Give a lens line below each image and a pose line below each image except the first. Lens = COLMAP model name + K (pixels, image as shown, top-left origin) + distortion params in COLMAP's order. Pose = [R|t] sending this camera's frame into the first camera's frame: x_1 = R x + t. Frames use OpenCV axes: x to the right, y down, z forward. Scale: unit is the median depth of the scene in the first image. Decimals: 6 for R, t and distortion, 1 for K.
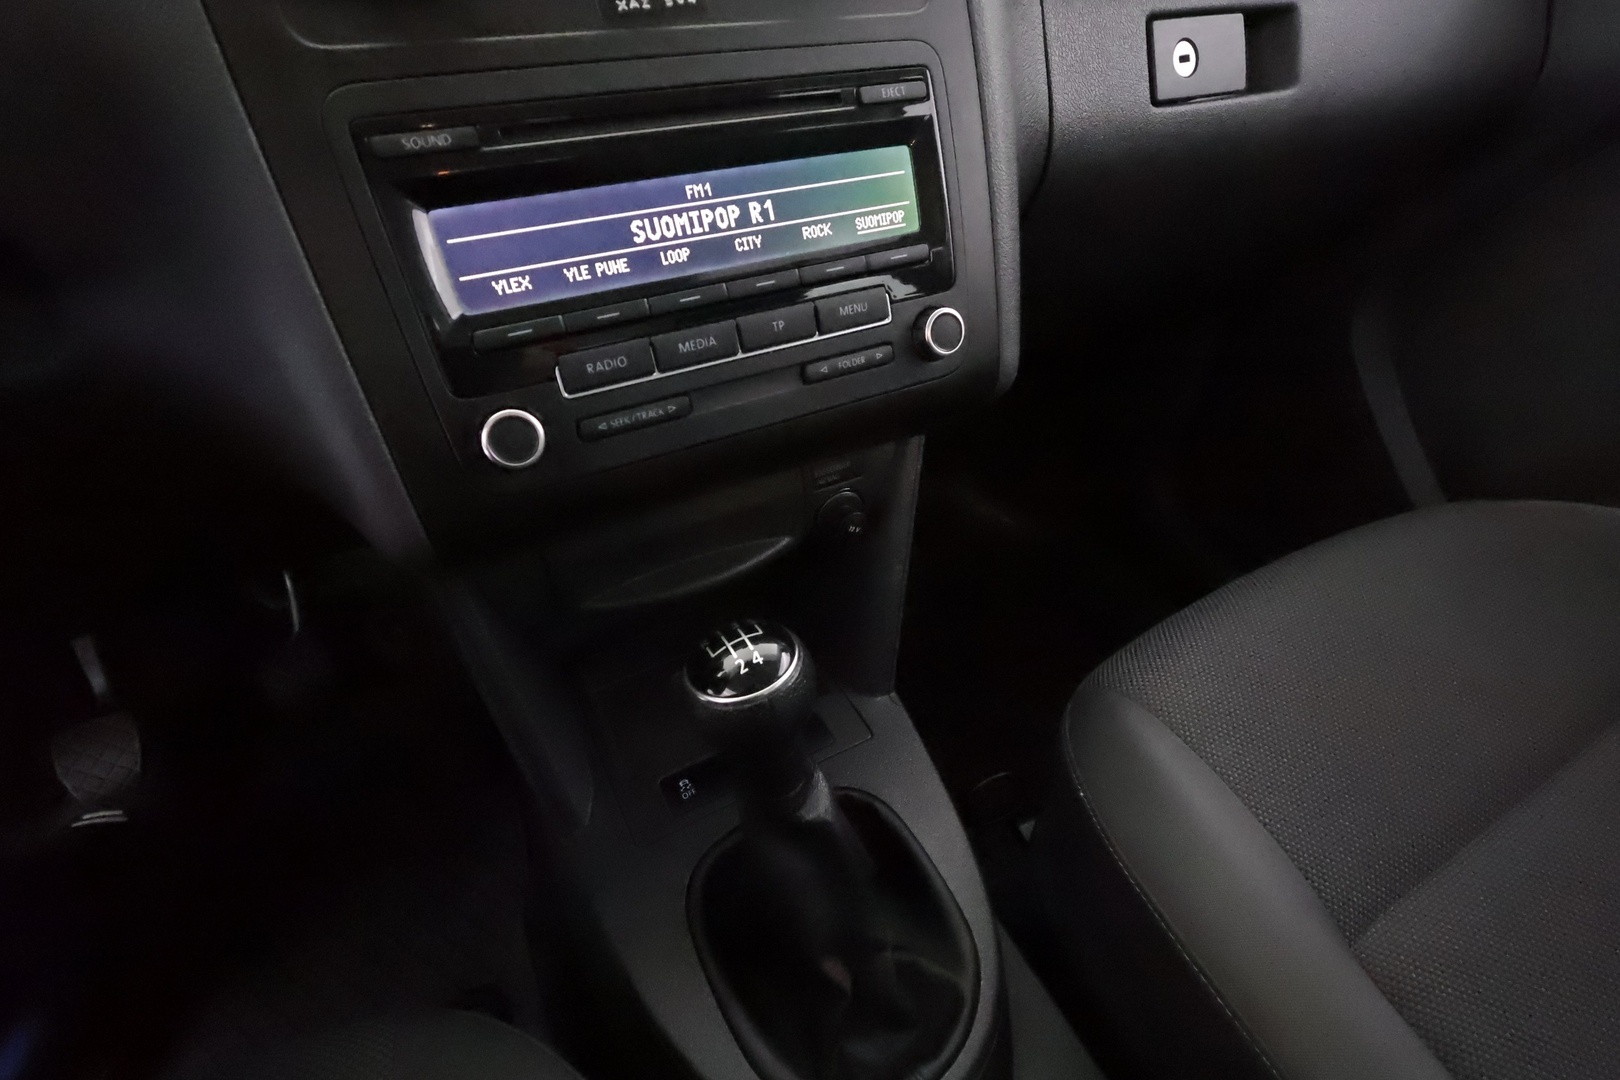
lens RADIAL K [[760.3, 0, 817.8], [0, 760.3, 546.4], [0, 0, 1]] dist [-0.002540, -0.000055]
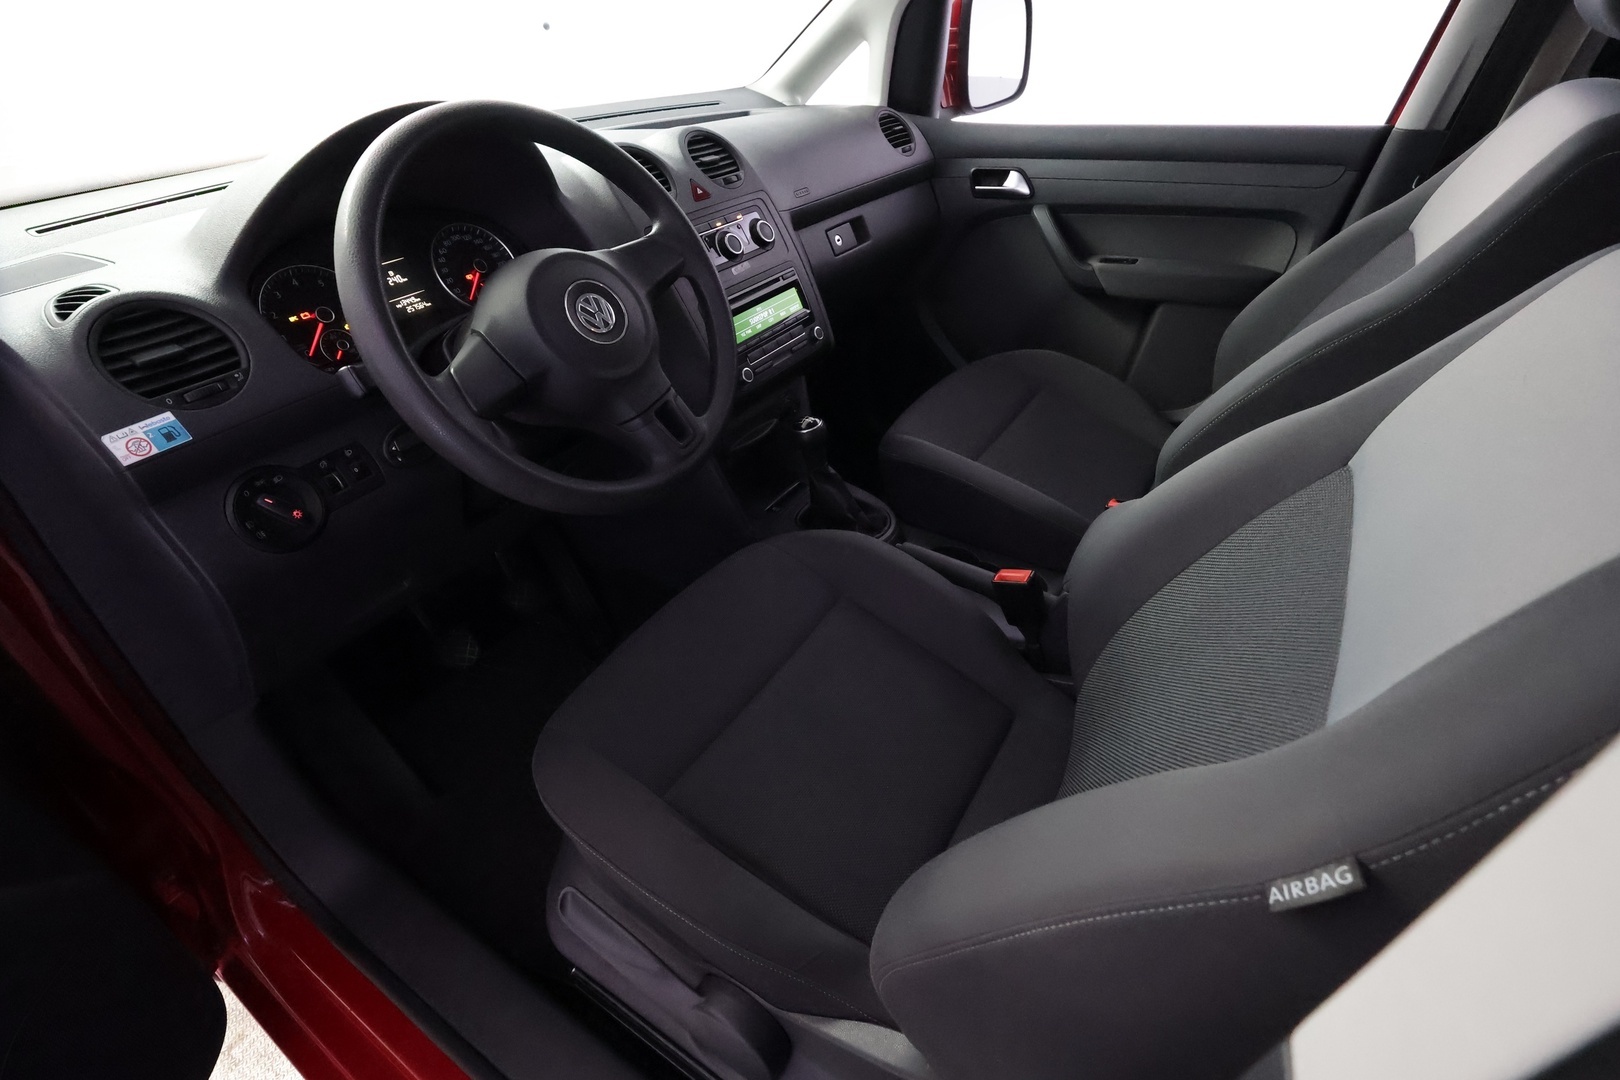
lens RADIAL K [[760.3, 0, 817.8], [0, 760.3, 546.4], [0, 0, 1]] dist [-0.002540, -0.000055]
pose [[0.877707, -0.320590, 0.356164, -1.490337], [0.348985, 0.936981, -0.016620, 0.751267], [-0.328391, 0.138884, 0.934276, -2.306198]]
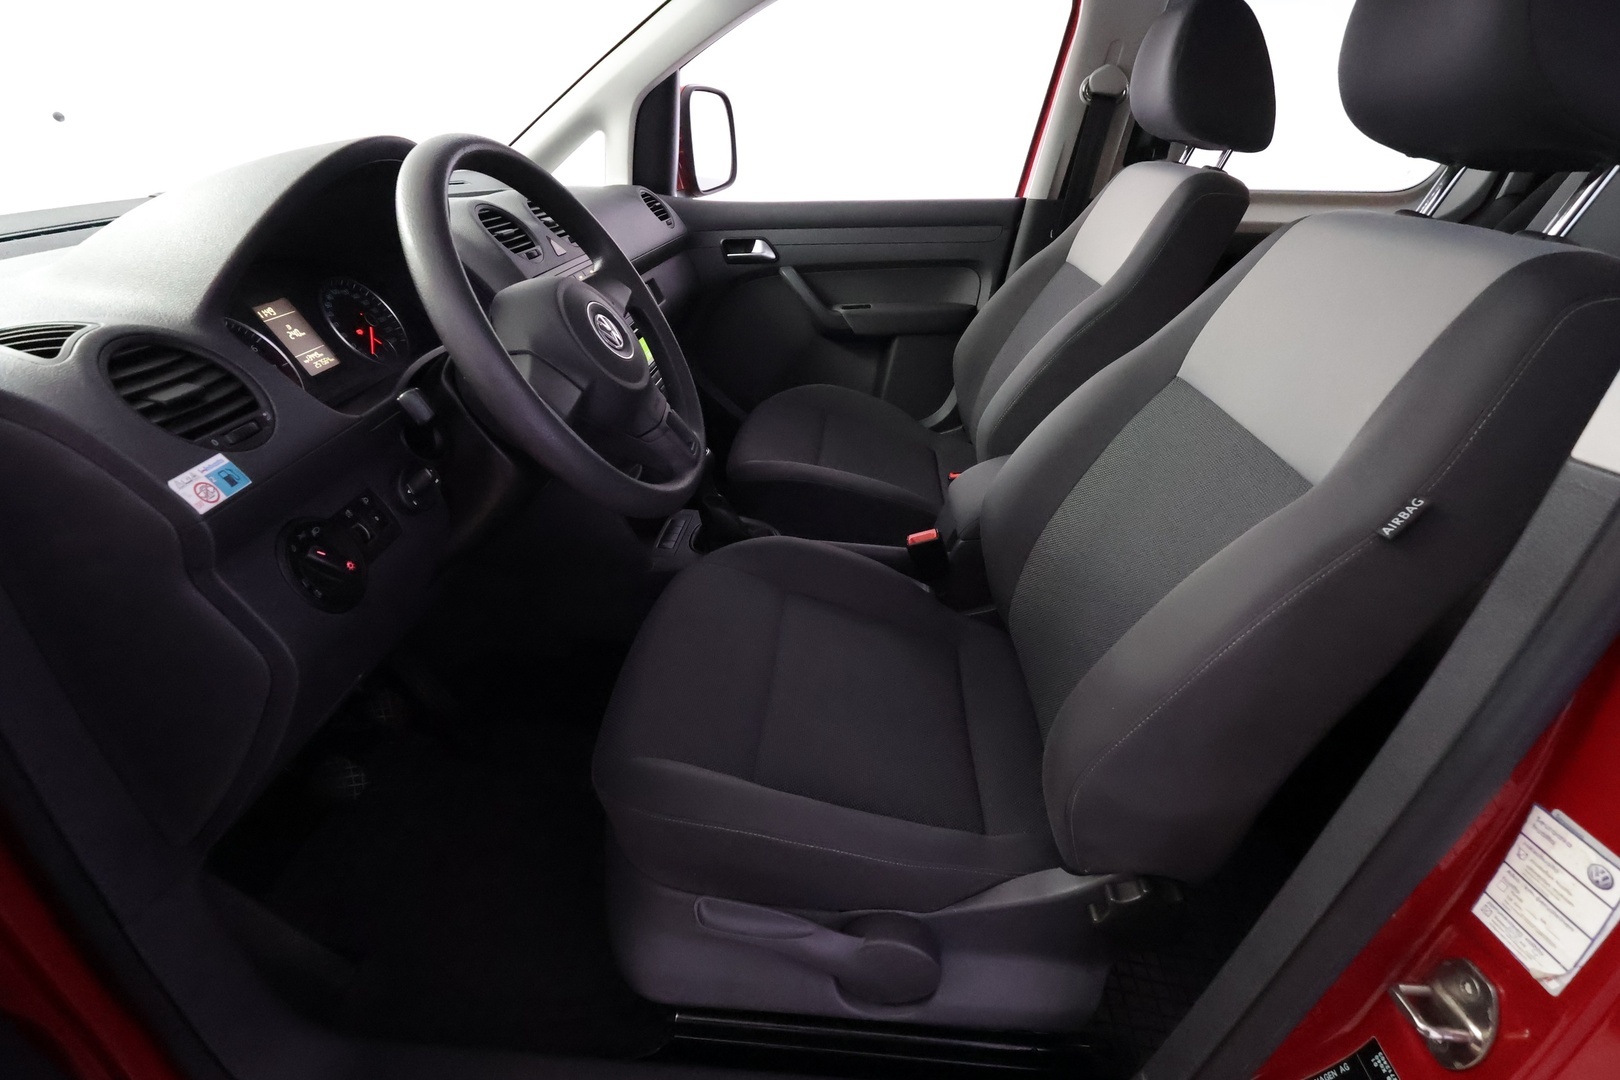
lens RADIAL K [[760.3, 0, 817.8], [0, 760.3, 546.4], [0, 0, 1]] dist [-0.002540, -0.000055]
pose [[0.535616, -0.423467, 0.730610, -2.711480], [0.546151, 0.833588, 0.082767, 0.553416], [-0.644077, 0.354692, 0.677760, -1.864687]]
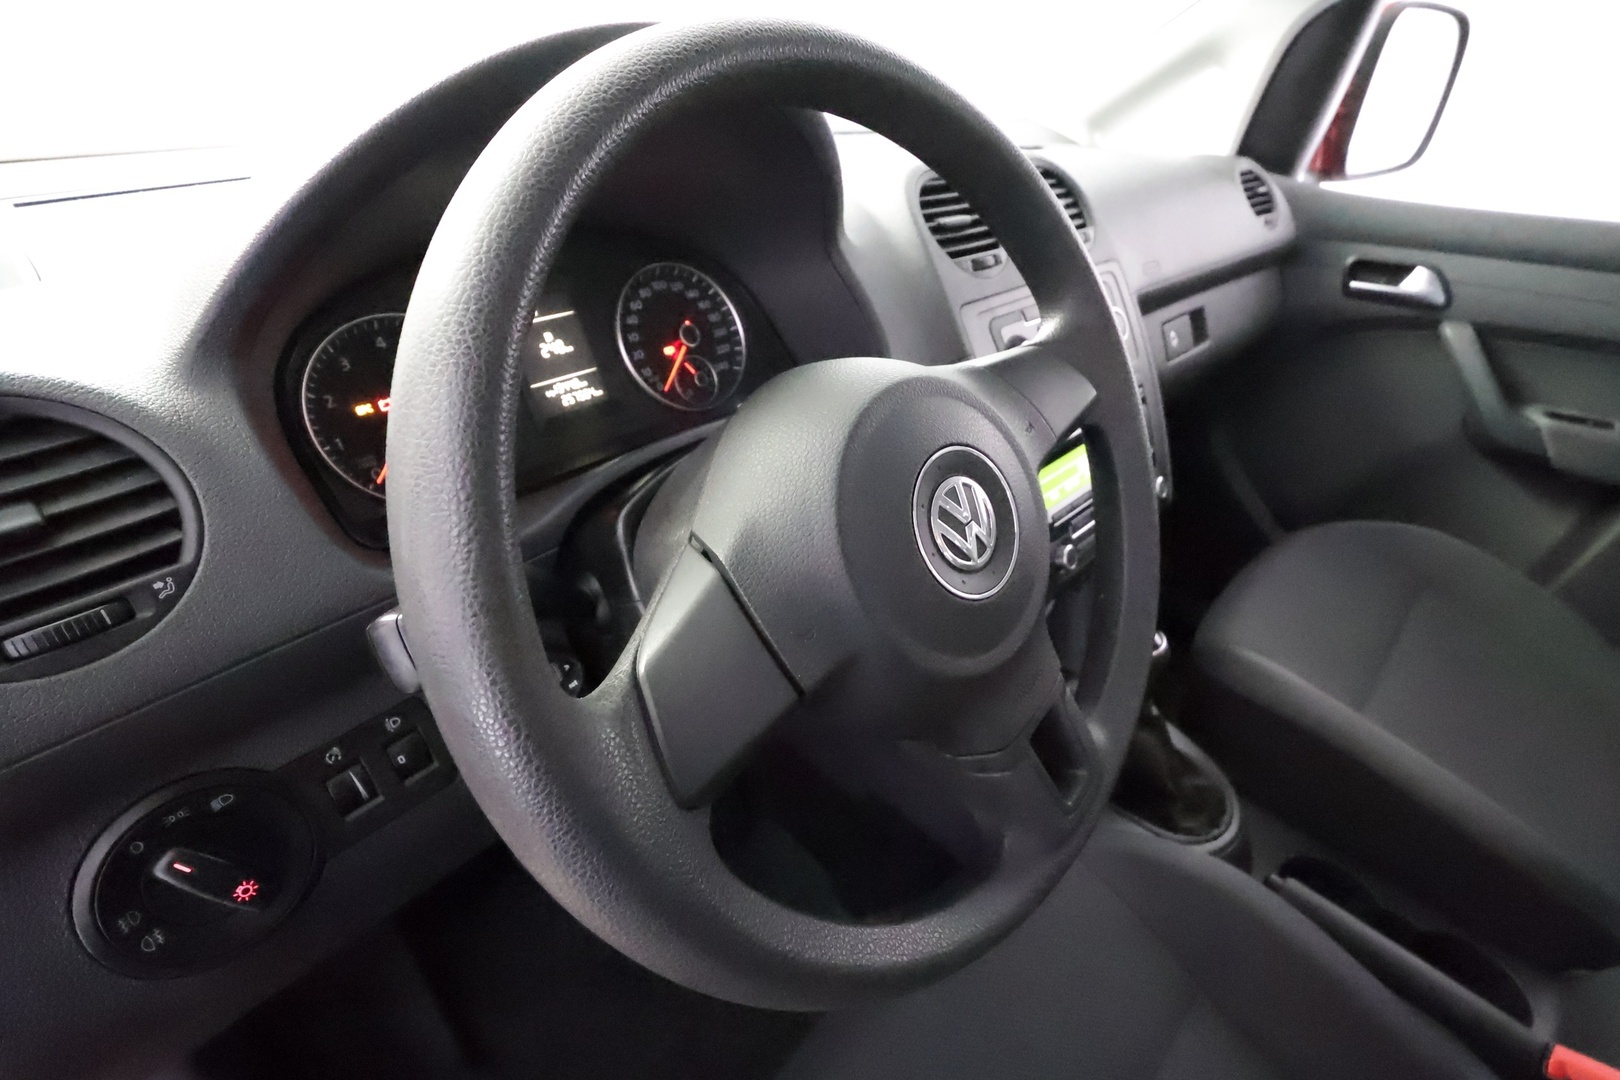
lens RADIAL K [[747.8, 0, 810.0], [0, 747.8, 540.0], [0, 0, 1]] dist [-0.010792, 0.000163]
pose [[0.956276, -0.149958, 0.251094, -1.482084], [0.178461, 0.979374, -0.094757, -0.089941], [-0.231705, 0.135424, 0.963314, -0.954745]]
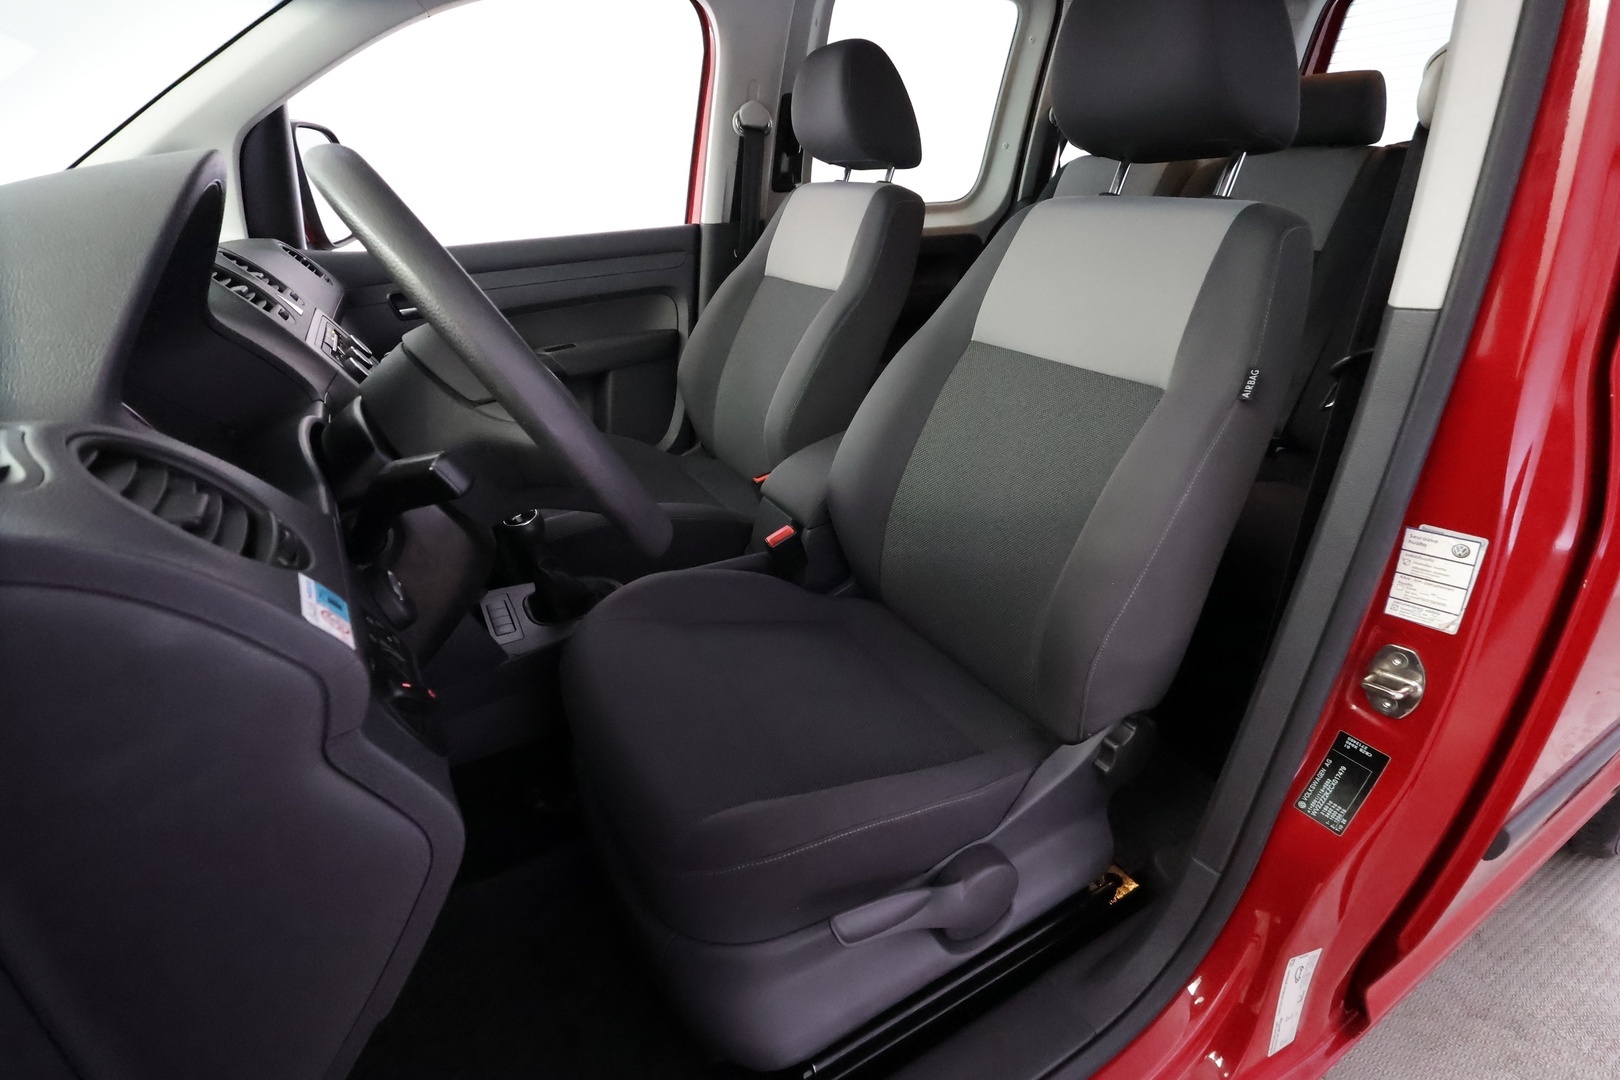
lens RADIAL K [[760.3, 0, 817.8], [0, 760.3, 546.4], [0, 0, 1]] dist [-0.002540, -0.000055]
pose [[-0.028371, -0.459027, 0.887969, -3.131060], [0.659130, 0.659250, 0.361852, -0.109593], [-0.751494, 0.595553, 0.283855, -0.921916]]
